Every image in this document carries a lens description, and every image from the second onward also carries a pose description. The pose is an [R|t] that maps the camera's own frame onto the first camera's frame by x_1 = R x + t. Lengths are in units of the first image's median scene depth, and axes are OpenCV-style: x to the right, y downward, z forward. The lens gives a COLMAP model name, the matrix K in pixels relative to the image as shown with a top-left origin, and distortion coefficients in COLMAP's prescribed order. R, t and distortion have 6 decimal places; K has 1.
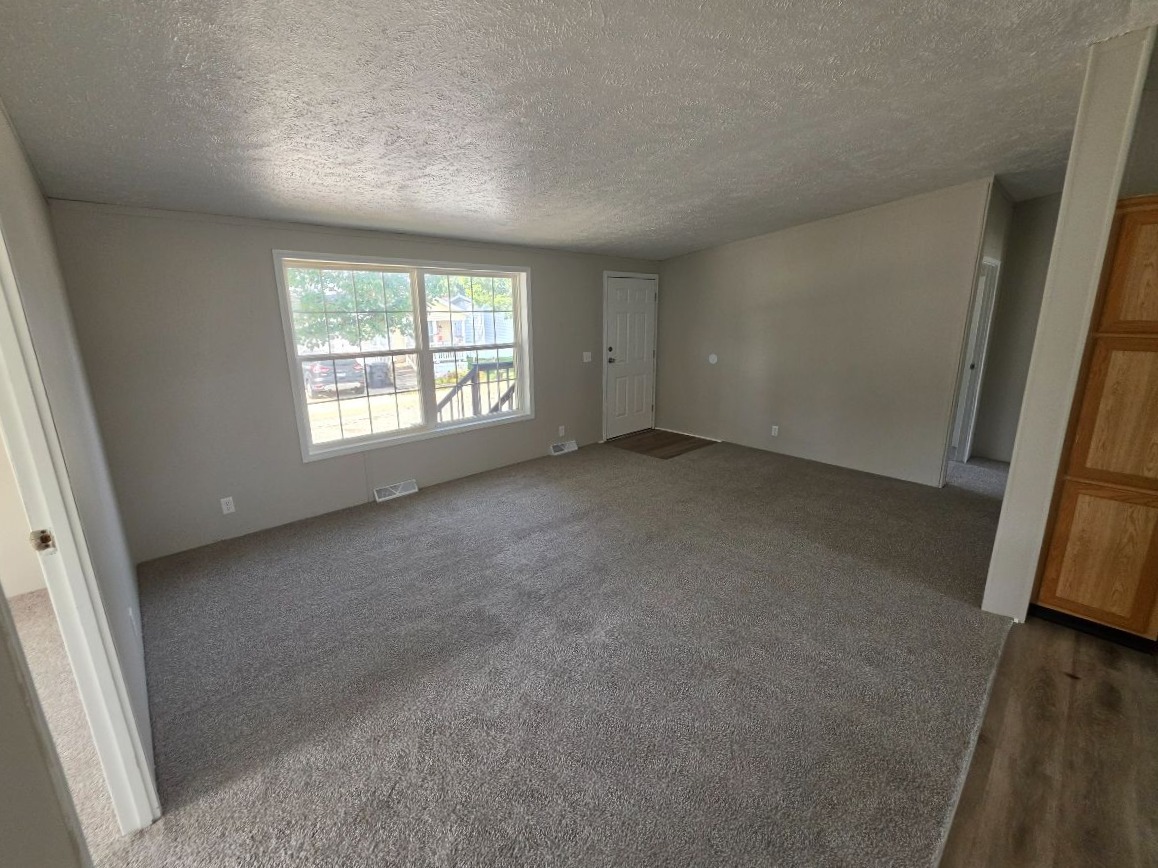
lens RADIAL K [[488.0, 0, 578.2], [0, 488.0, 424.1], [0, 0, 1]] dist [-0.002074, 0.000034]
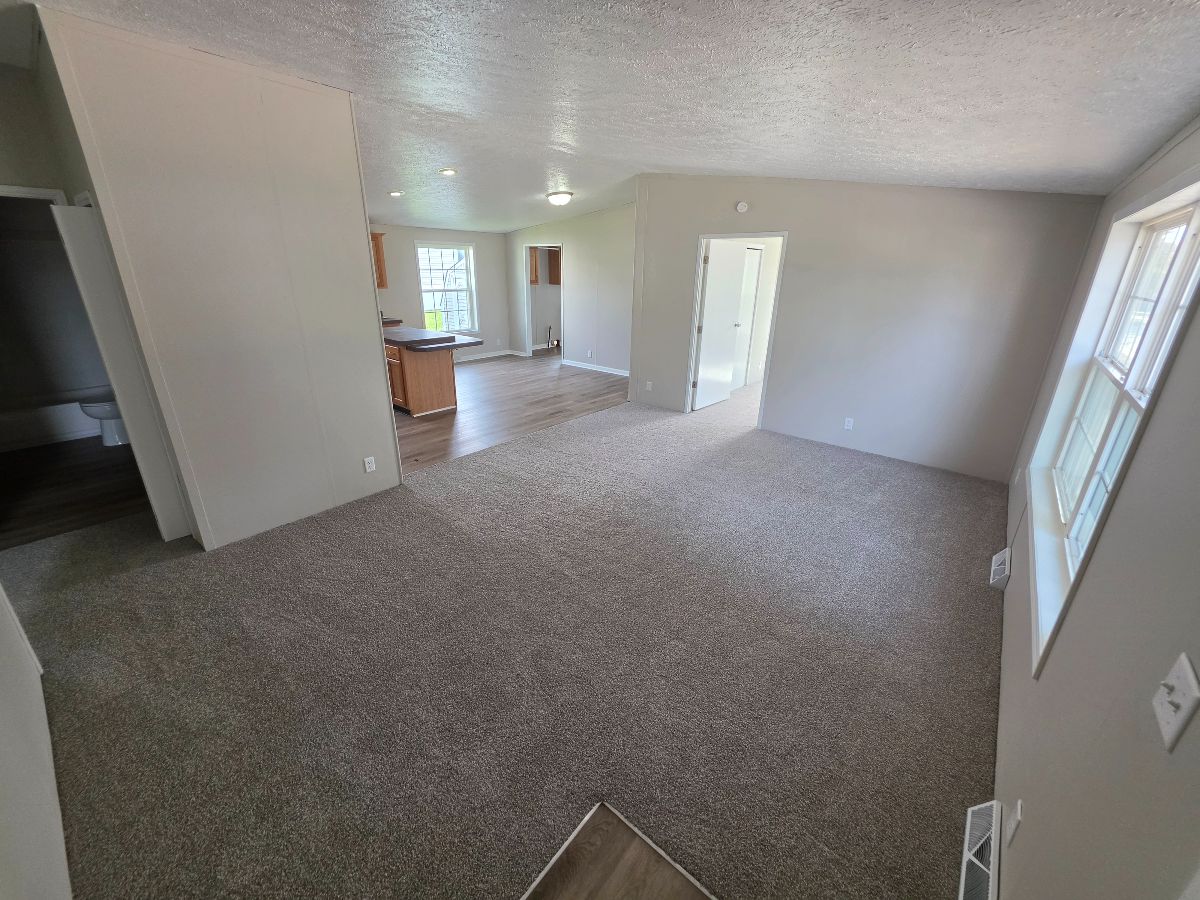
lens RADIAL K [[483.3, 0, 600.4], [0, 483.3, 441.4], [0, 0, 1]] dist [-0.001364, 0.000085]
pose [[-0.992586, 0.037957, -0.115468, 0.446123], [-0.031637, 0.836562, 0.546959, -0.619998], [0.117357, 0.546556, -0.829158, 2.510507]]
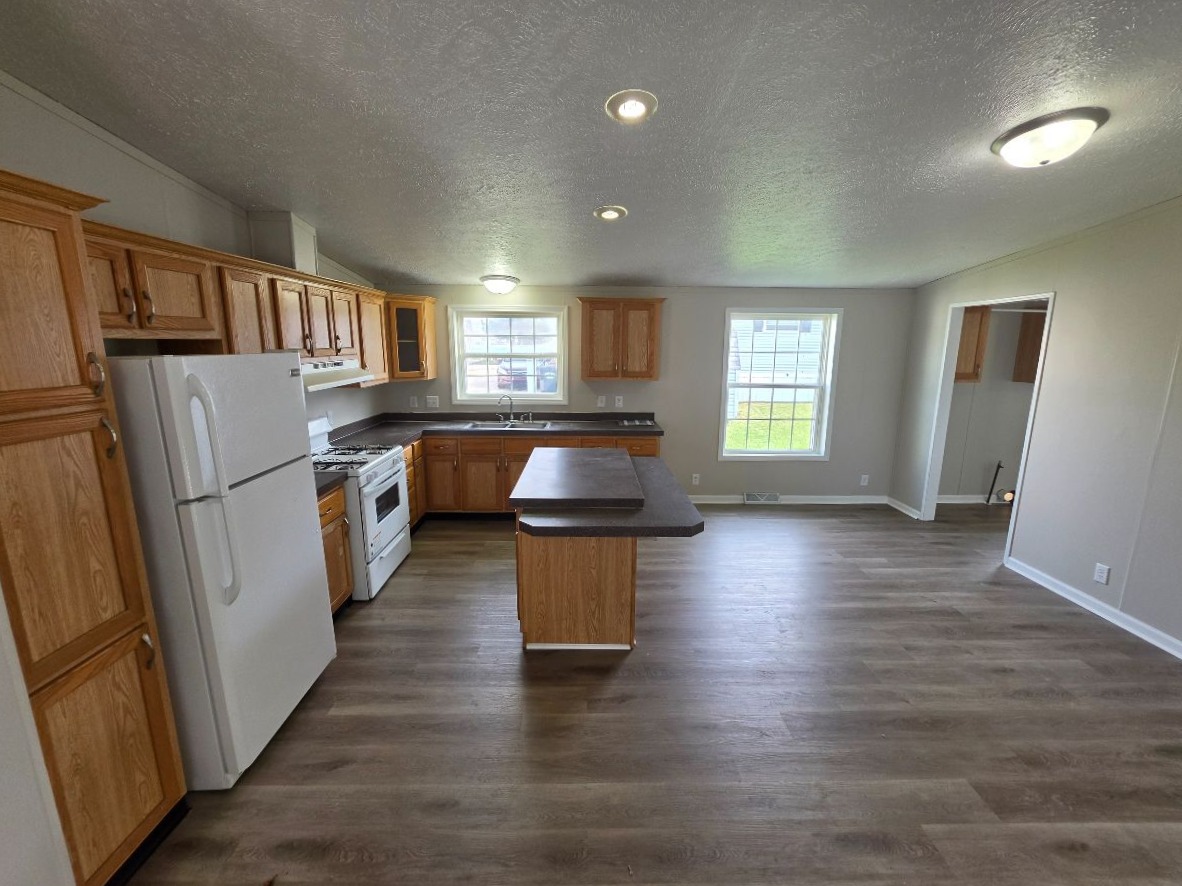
lens RADIAL K [[476.1, 0, 591.4], [0, 476.1, 434.6], [0, 0, 1]] dist [-0.001364, 0.000085]
pose [[-0.730460, -0.119103, 0.672490, 0.280008], [0.161555, 0.926596, 0.339587, -0.223522], [-0.663573, 0.356699, -0.657600, 0.856649]]
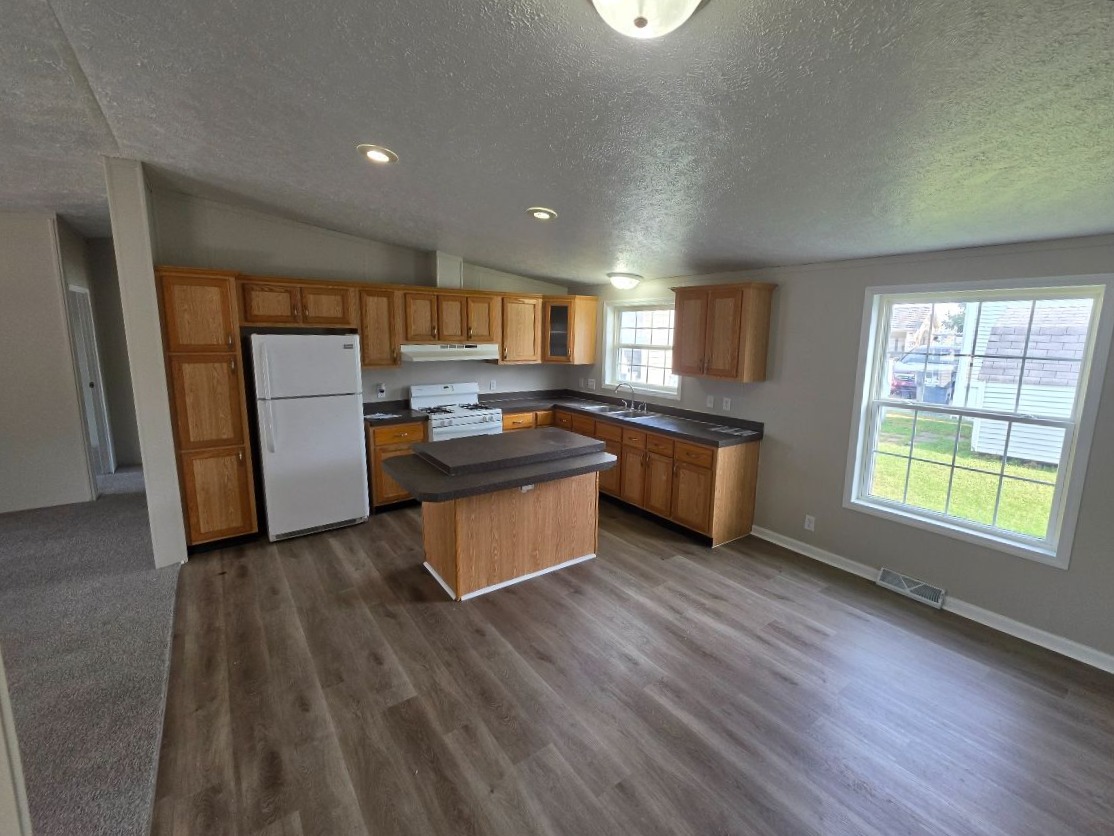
lens RADIAL K [[469.4, 0, 556.2], [0, 469.4, 408.5], [0, 0, 1]] dist [-0.002074, 0.000034]
pose [[0.115062, -0.144843, 0.982742, -0.223160], [0.207737, 0.970946, 0.118782, 0.051847], [-0.971394, 0.190485, 0.141808, -0.308199]]
